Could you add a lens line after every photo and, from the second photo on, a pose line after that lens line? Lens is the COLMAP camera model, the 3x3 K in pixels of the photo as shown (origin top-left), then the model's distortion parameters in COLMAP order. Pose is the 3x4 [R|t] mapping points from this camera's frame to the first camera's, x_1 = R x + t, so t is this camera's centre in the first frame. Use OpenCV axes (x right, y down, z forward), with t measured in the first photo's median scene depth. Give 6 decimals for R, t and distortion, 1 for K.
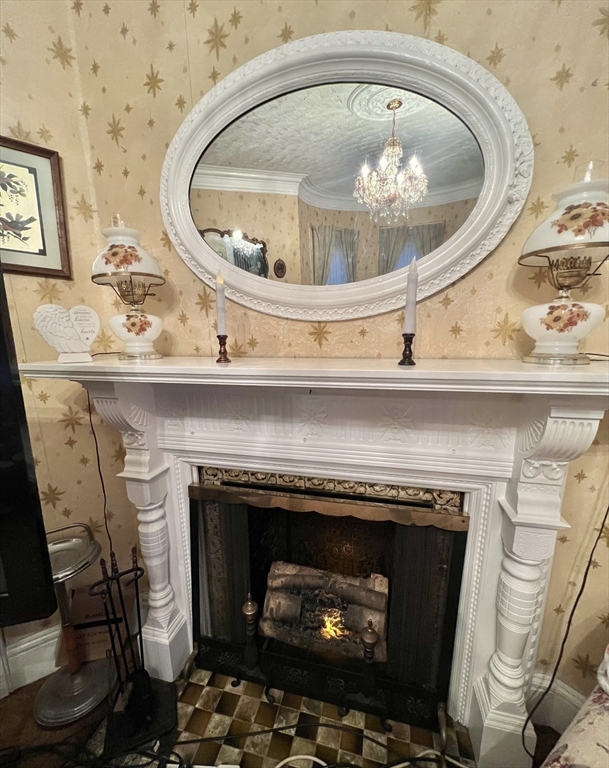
lens RADIAL K [[311.8, 0, 300.8], [0, 311.8, 402.7], [0, 0, 1]] dist [0.001576, 0.000166]
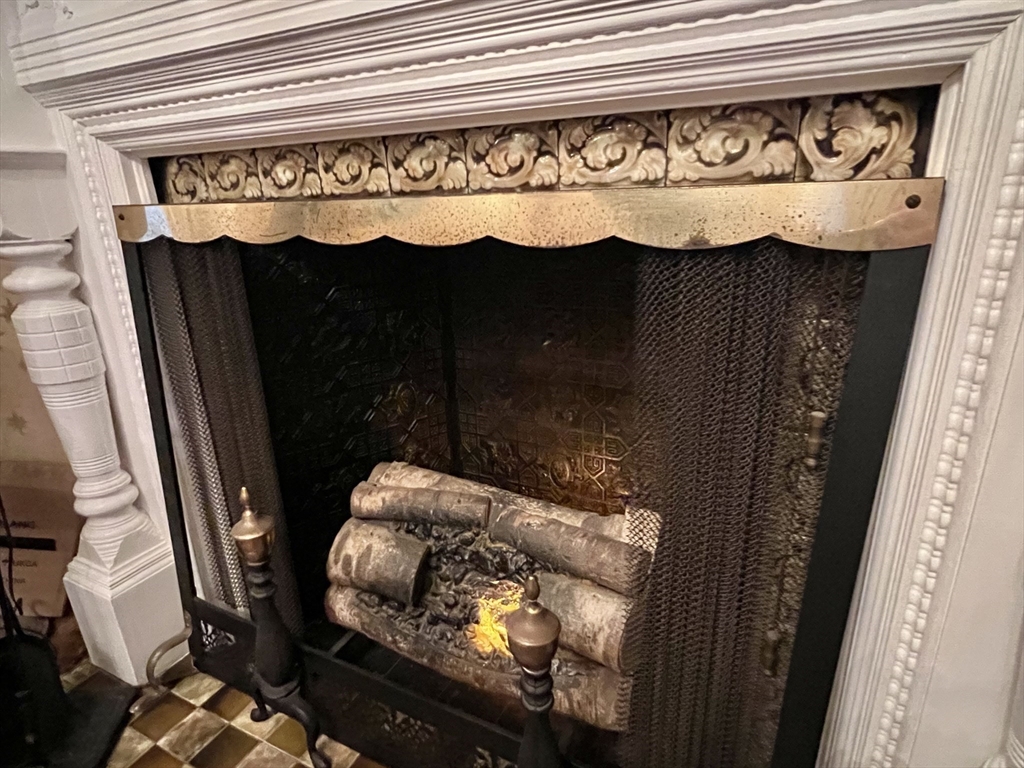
lens RADIAL K [[580.8, 0, 511.2], [0, 580.8, 385.8], [0, 0, 1]] dist [0.003022, -0.000687]
pose [[0.973263, 0.054353, -0.223169, 0.253711], [-0.024460, 0.990600, 0.134589, 0.349138], [0.228386, -0.125532, 0.965444, 0.380140]]
